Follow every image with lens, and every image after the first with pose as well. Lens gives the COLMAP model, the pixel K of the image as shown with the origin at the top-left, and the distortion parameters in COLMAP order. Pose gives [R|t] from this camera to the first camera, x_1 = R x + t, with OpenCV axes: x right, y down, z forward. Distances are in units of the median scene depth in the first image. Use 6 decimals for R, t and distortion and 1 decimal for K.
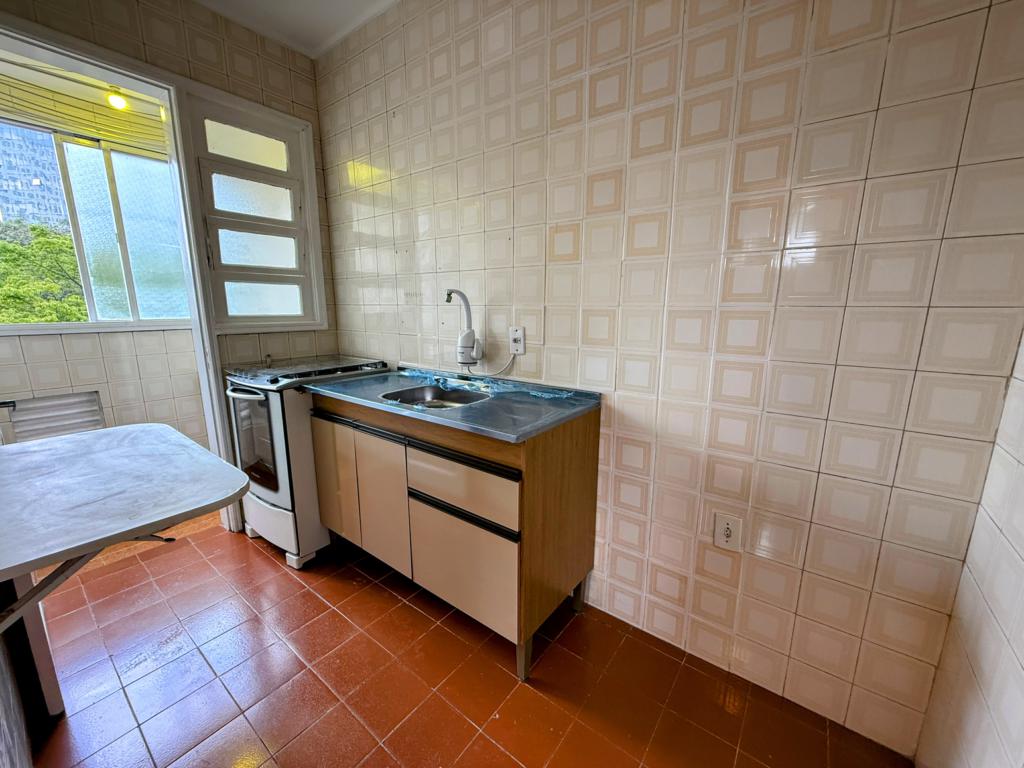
lens RADIAL K [[409.0, 0, 510.0], [0, 409.0, 386.3], [0, 0, 1]] dist [0.006034, -0.001095]
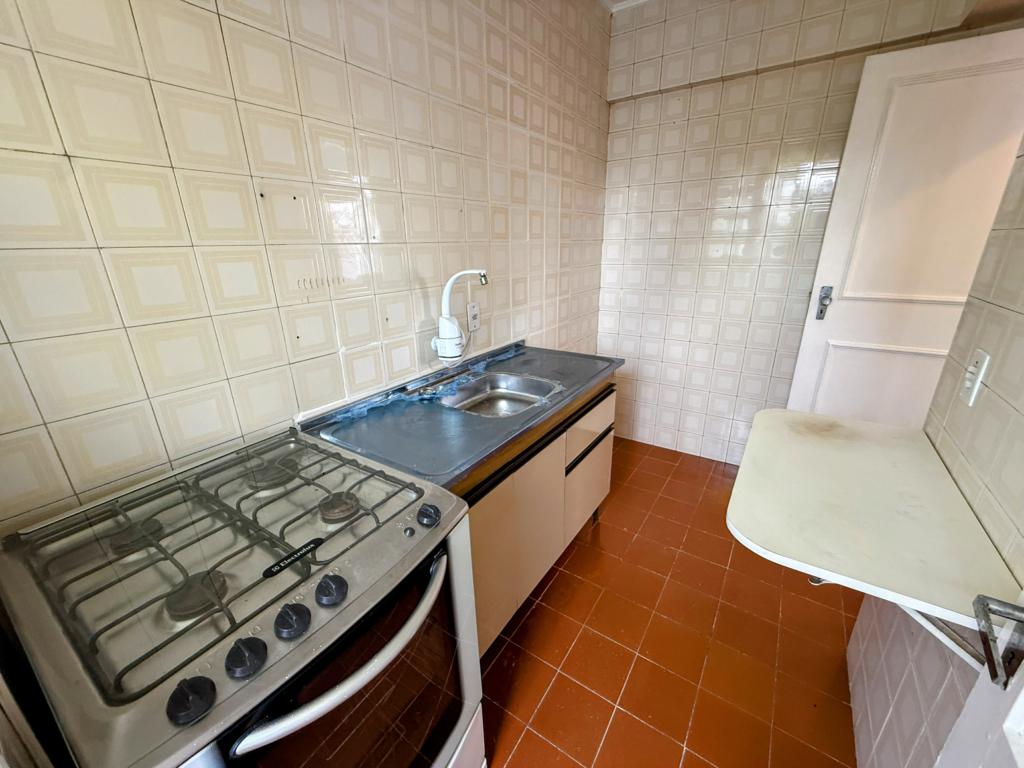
lens RADIAL K [[409.0, 0, 511.9], [0, 409.0, 383.3], [0, 0, 1]] dist [0.006034, -0.001095]
pose [[-0.057008, -0.326691, 0.943410, -1.512205], [0.210434, 0.919786, 0.331226, -0.421461], [-0.975944, 0.217408, 0.016311, 1.426369]]
